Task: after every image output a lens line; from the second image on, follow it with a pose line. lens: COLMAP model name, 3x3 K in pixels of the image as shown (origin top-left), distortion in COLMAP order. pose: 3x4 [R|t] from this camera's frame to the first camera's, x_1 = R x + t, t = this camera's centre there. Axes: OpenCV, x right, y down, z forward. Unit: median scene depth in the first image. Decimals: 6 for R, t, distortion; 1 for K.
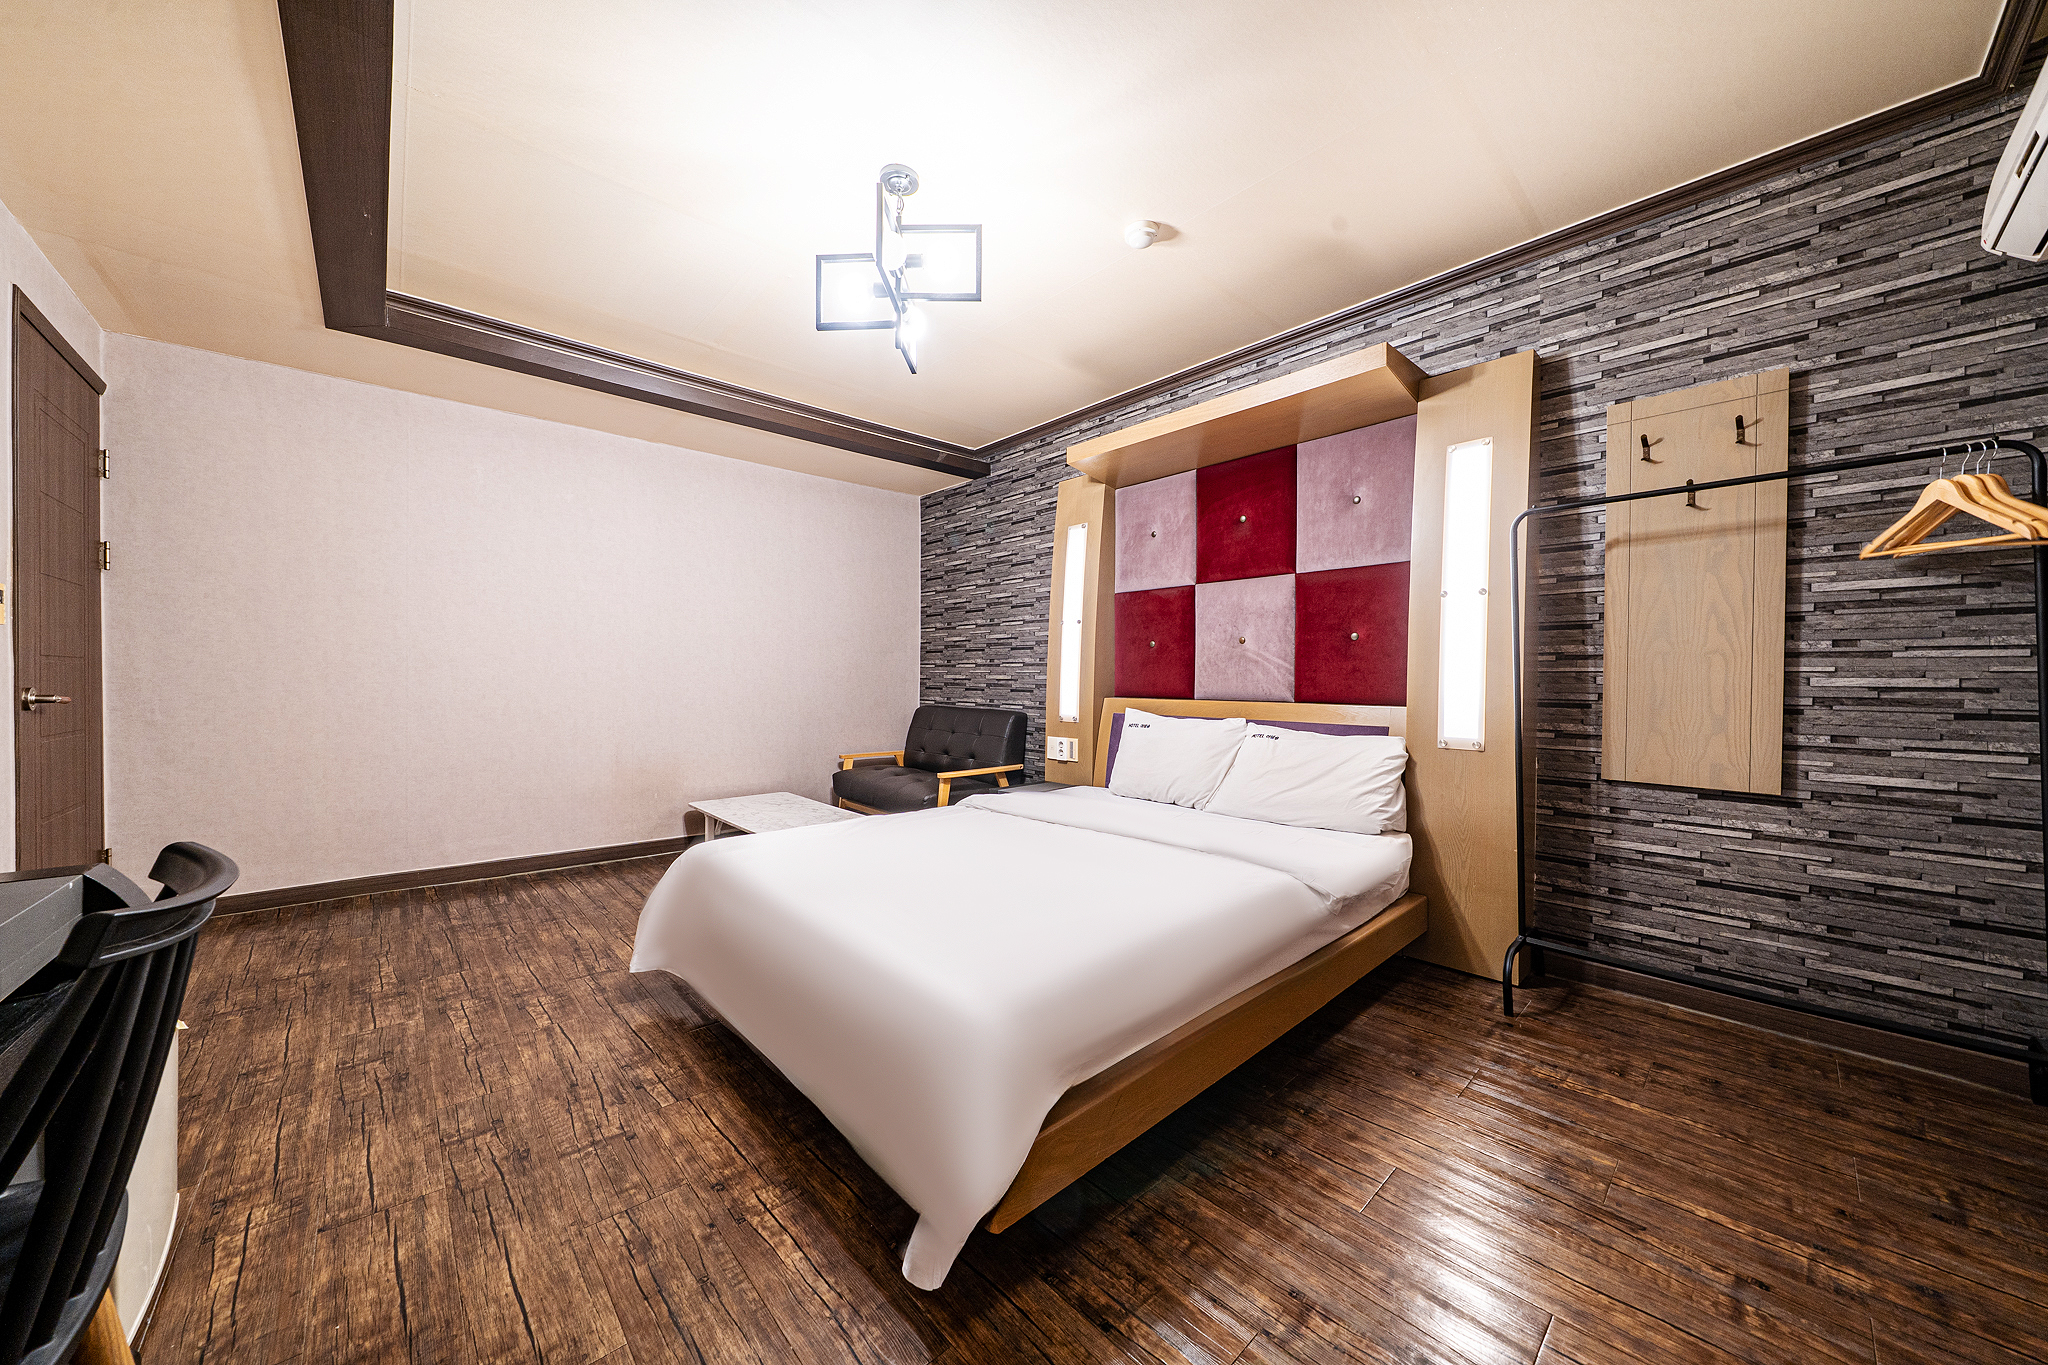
lens RADIAL K [[699.9, 0, 972.0], [0, 699.9, 679.5], [0, 0, 1]] dist [-0.001981, 0.000231]
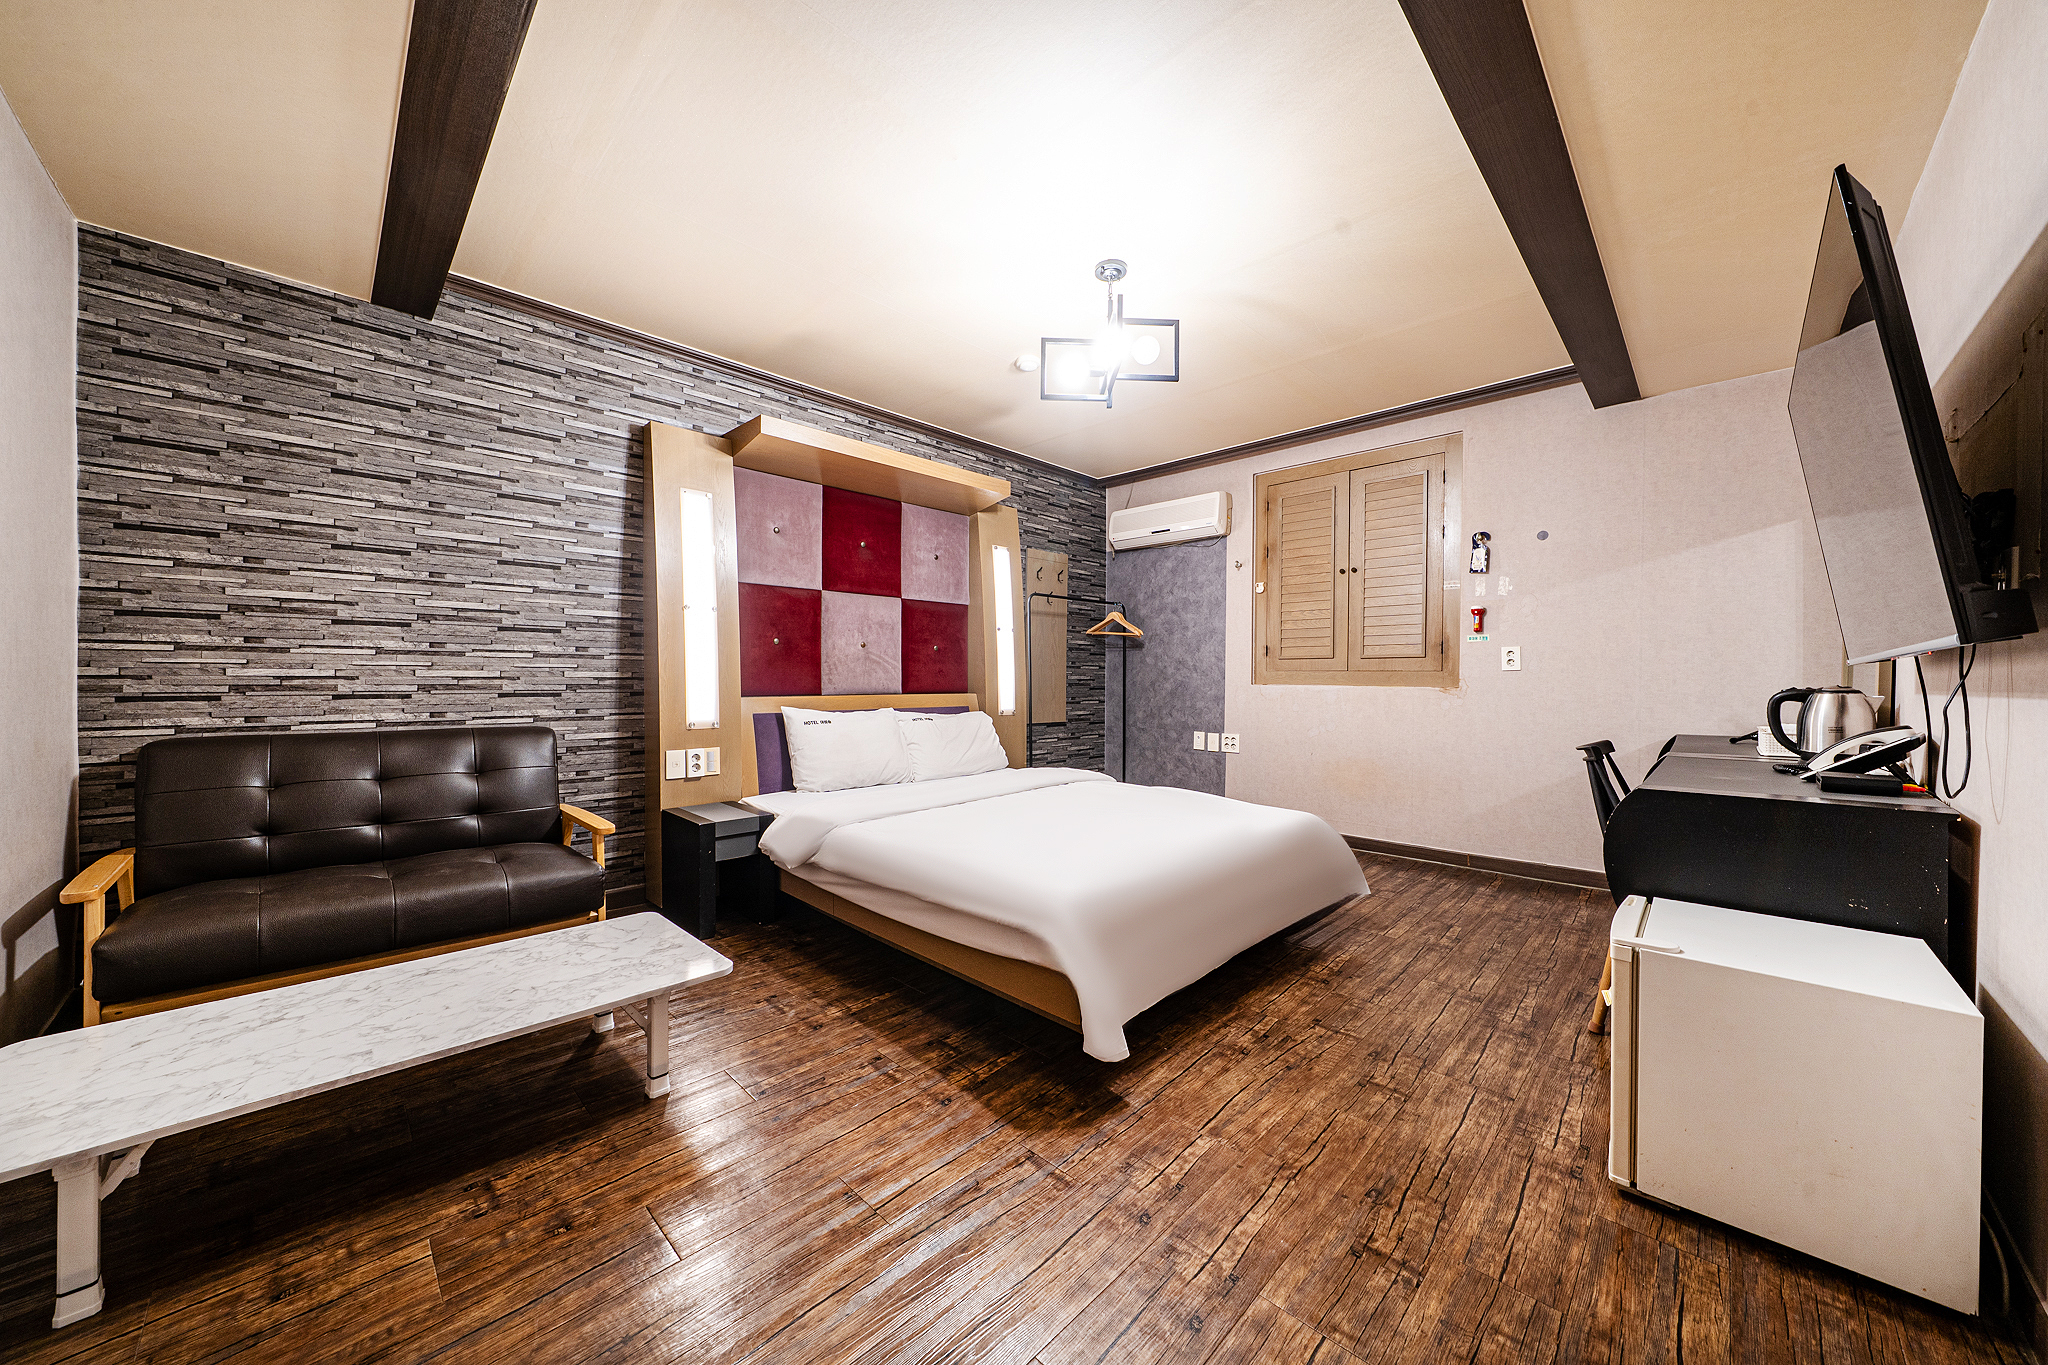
lens RADIAL K [[705.8, 0, 1048.1], [0, 705.8, 683.7], [0, 0, 1]] dist [-0.001397, -0.000153]
pose [[-0.096692, -0.013683, 0.995220, -0.890811], [-0.001059, 0.999906, 0.013644, -0.005750], [-0.995314, 0.000265, -0.096697, 0.824405]]
